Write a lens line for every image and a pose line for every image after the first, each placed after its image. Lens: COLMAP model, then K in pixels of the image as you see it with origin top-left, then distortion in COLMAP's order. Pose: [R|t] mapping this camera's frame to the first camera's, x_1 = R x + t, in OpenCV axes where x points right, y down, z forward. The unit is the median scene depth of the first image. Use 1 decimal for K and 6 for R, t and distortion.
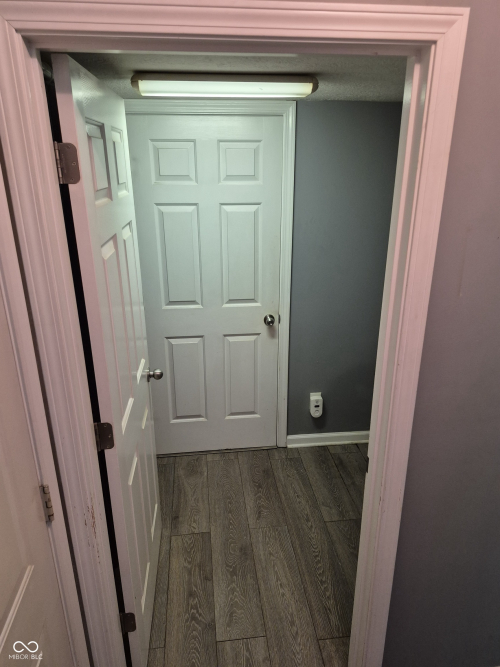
lens RADIAL K [[462.4, 0, 252.2], [0, 462.4, 335.4], [0, 0, 1]] dist [0.047075, -0.038409]
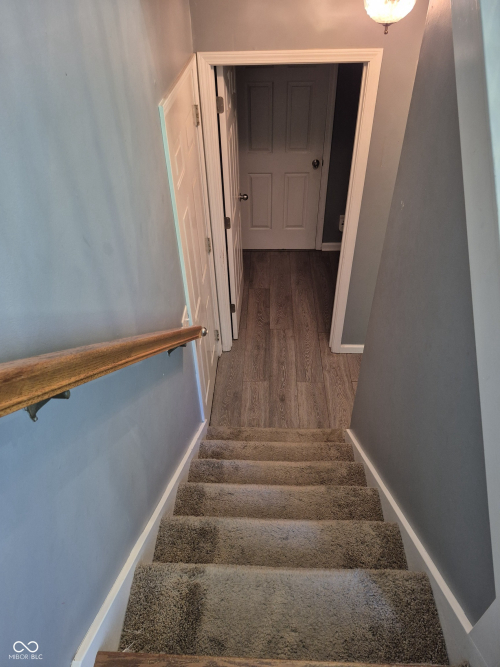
lens RADIAL K [[462.4, 0, 252.2], [0, 462.4, 335.4], [0, 0, 1]] dist [0.047075, -0.038409]
pose [[0.988064, 0.087981, -0.126446, 0.090812], [-0.037317, 0.933108, 0.357654, -0.056241], [0.149455, -0.348666, 0.925254, -0.784194]]
